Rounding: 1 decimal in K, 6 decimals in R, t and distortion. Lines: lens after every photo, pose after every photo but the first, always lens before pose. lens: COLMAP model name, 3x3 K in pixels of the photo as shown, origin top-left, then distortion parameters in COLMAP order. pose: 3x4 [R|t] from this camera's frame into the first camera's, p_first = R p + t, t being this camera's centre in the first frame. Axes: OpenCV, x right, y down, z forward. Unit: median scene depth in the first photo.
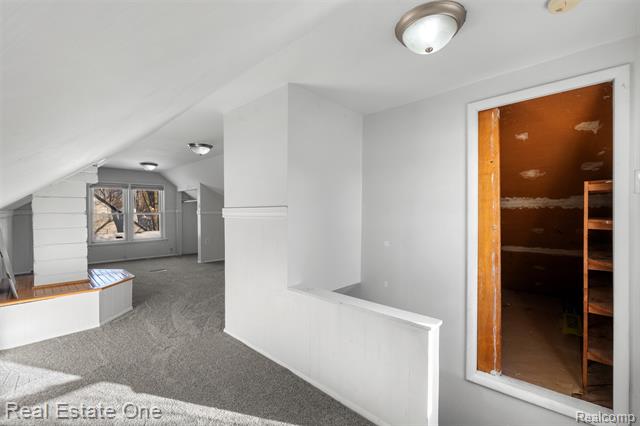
lens RADIAL K [[282.5, 0, 318.6], [0, 282.5, 211.7], [0, 0, 1]] dist [-0.002846, 0.000693]
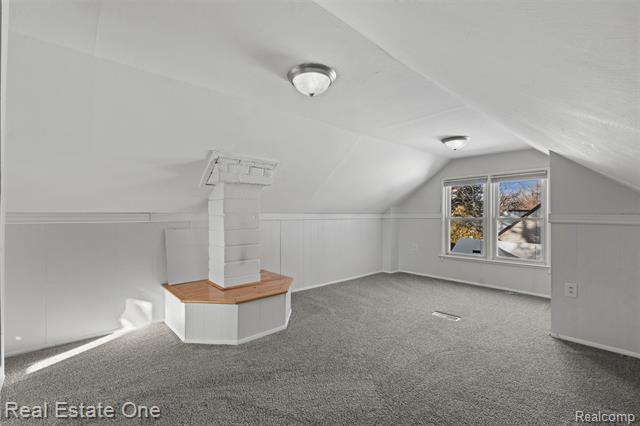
lens RADIAL K [[282.5, 0, 318.2], [0, 282.5, 215.9], [0, 0, 1]] dist [-0.002846, 0.000693]
pose [[-0.087138, 0.001856, -0.996195, 0.039632], [-0.005396, 0.999983, 0.002335, 0.000237], [0.996182, 0.005579, -0.087127, 0.627068]]
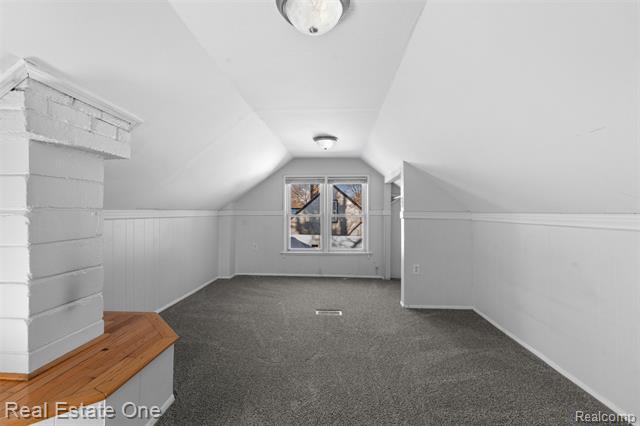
lens RADIAL K [[282.5, 0, 319.9], [0, 282.5, 212.3], [0, 0, 1]] dist [-0.002846, 0.000693]
pose [[0.648462, 0.000985, -0.761246, -0.097513], [-0.006639, 0.999968, -0.004362, 0.001152], [0.761218, 0.007883, 0.648448, 0.476907]]
